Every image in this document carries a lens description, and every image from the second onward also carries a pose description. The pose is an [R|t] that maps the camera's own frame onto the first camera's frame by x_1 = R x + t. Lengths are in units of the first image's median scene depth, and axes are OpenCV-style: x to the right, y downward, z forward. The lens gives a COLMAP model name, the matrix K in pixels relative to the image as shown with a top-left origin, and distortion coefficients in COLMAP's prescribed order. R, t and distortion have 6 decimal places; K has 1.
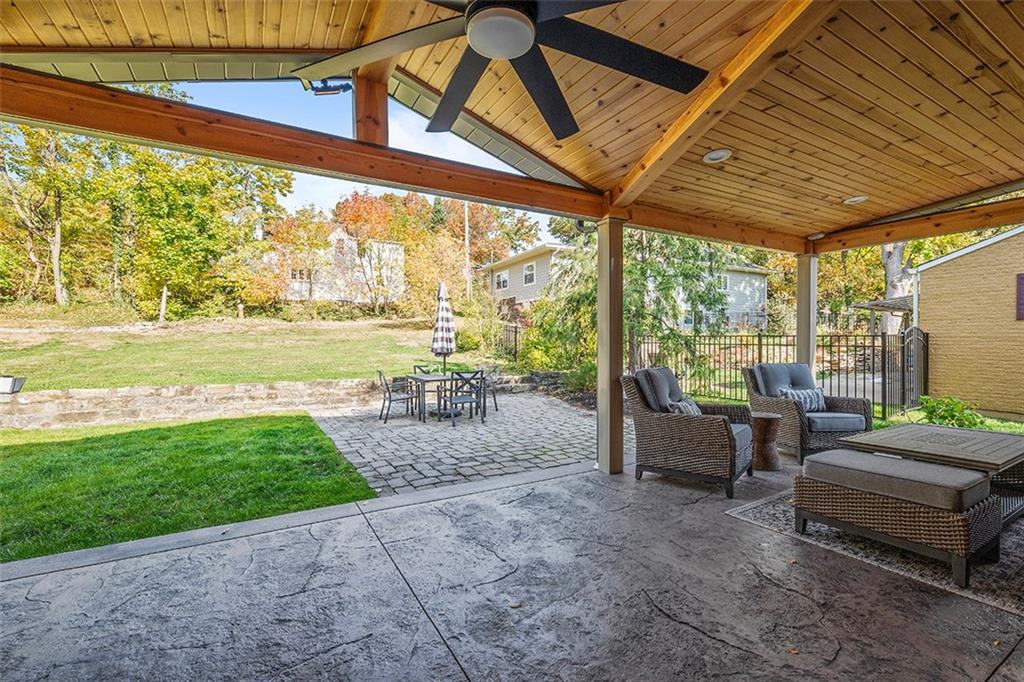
lens RADIAL K [[442.1, 0, 516.0], [0, 442.1, 339.7], [0, 0, 1]] dist [0.002413, 0.000098]
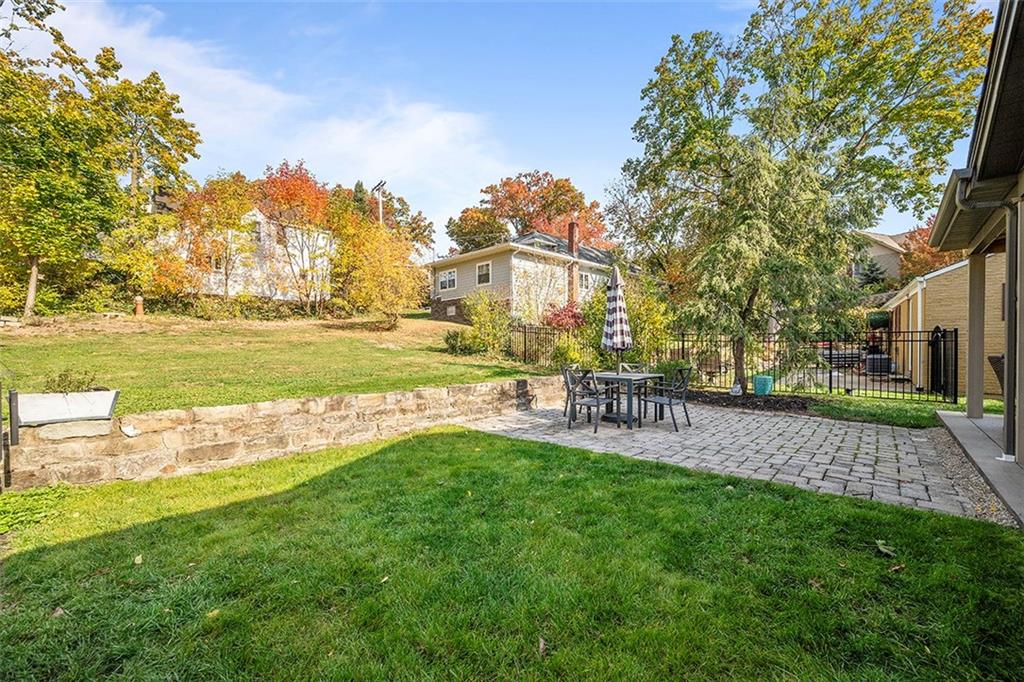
lens RADIAL K [[442.1, 0, 504.7], [0, 442.1, 349.8], [0, 0, 1]] dist [0.002413, 0.000098]
pose [[0.955224, -0.008001, 0.295775, -0.289882], [0.005936, 0.999951, 0.007881, 0.010969], [-0.295824, -0.005773, 0.955225, 0.108654]]
